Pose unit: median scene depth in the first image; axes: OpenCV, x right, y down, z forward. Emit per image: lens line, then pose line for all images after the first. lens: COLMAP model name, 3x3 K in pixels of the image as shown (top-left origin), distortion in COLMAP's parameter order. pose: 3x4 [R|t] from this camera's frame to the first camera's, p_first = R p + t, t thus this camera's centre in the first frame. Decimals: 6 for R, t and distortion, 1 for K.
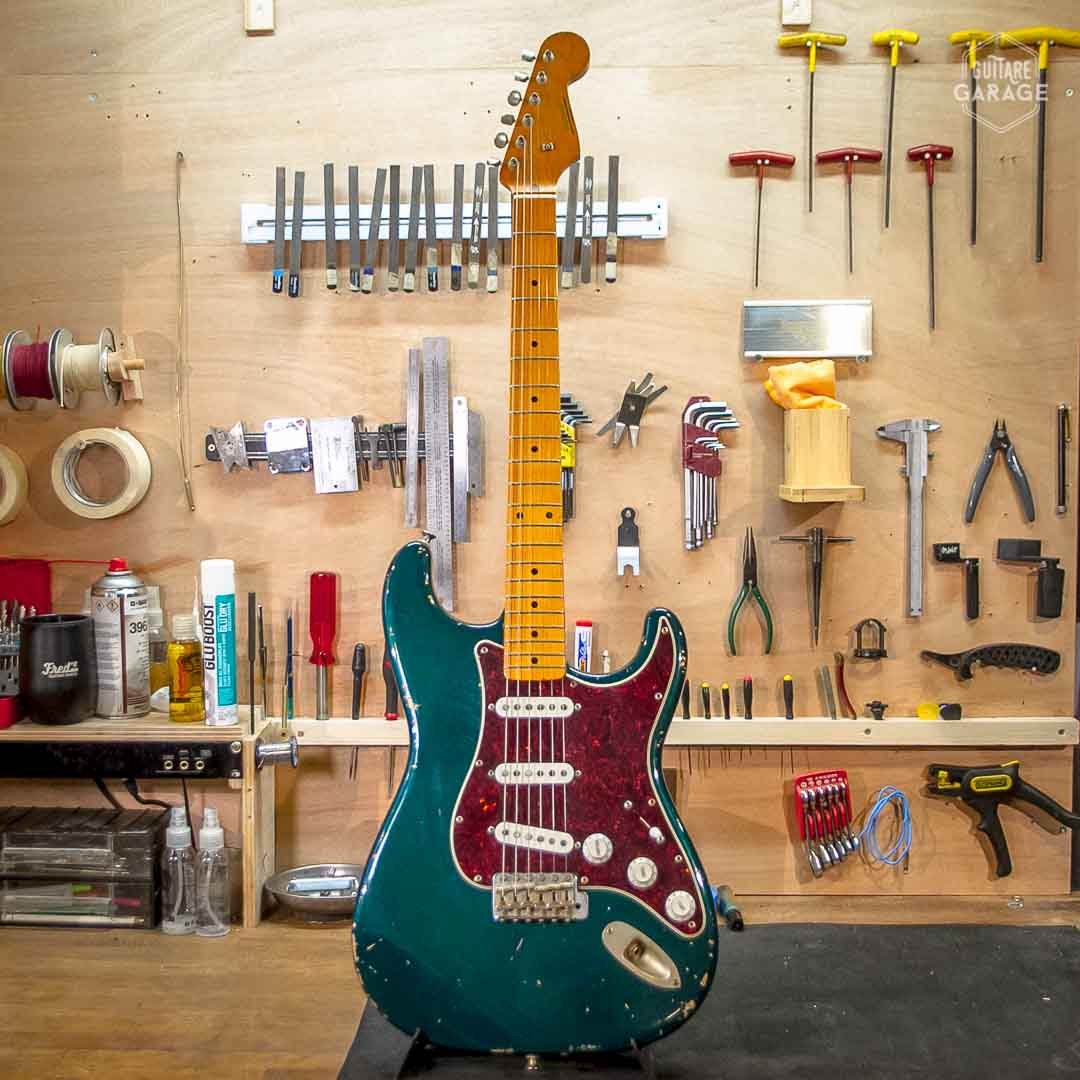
lens RADIAL K [[1725.0, 0, 512.4], [0, 1725.0, 540.0], [0, 0, 1]] dist [-0.018205, -0.011060]
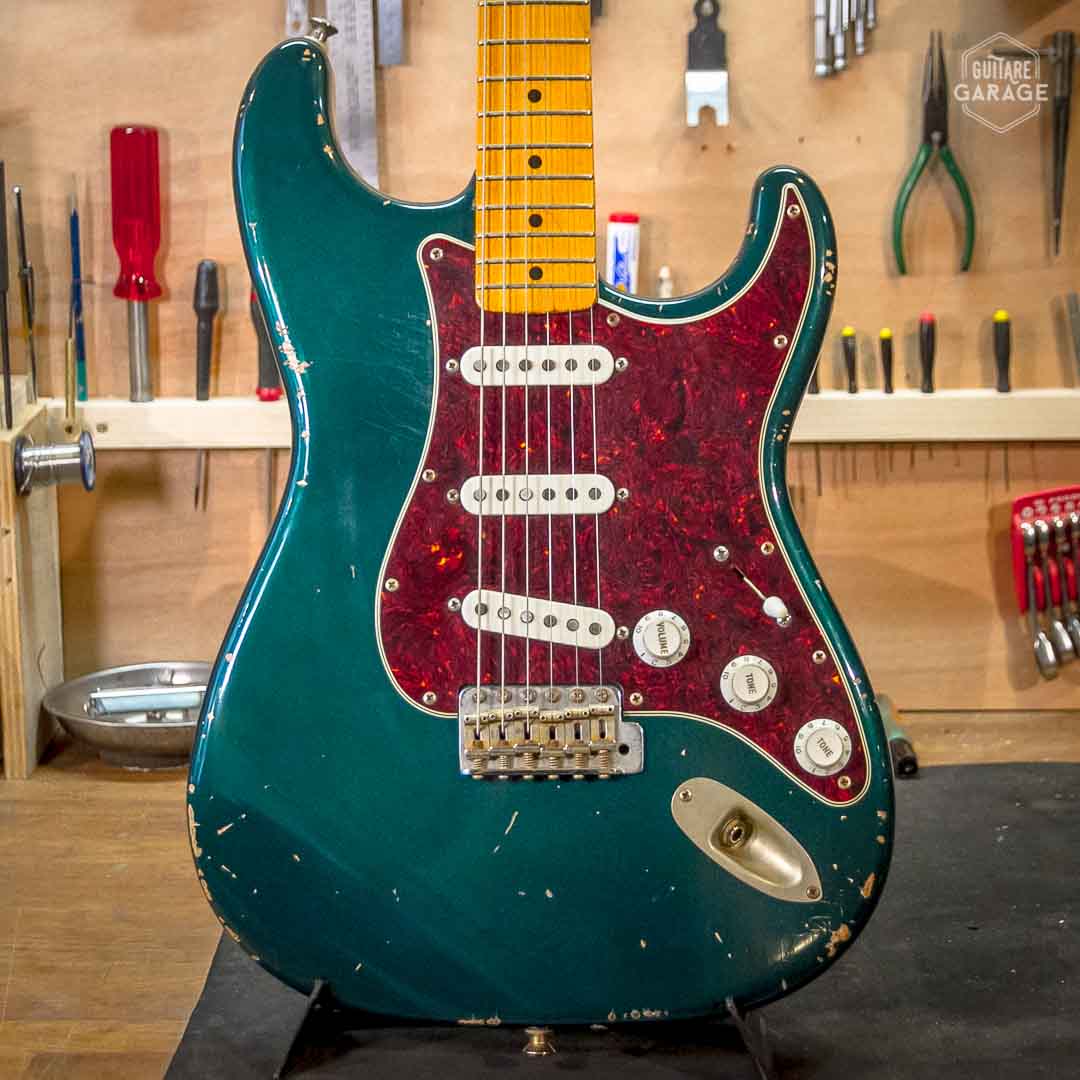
lens RADIAL K [[2826.0, 0, 504.7], [0, 2826.0, 573.6], [0, 0, 1]] dist [0.020030, -0.127885]
pose [[0.999943, -0.009626, 0.004690, -0.001026], [0.008750, 0.987052, 0.160159, 0.023746], [-0.006170, -0.160109, 0.987080, 0.165684]]
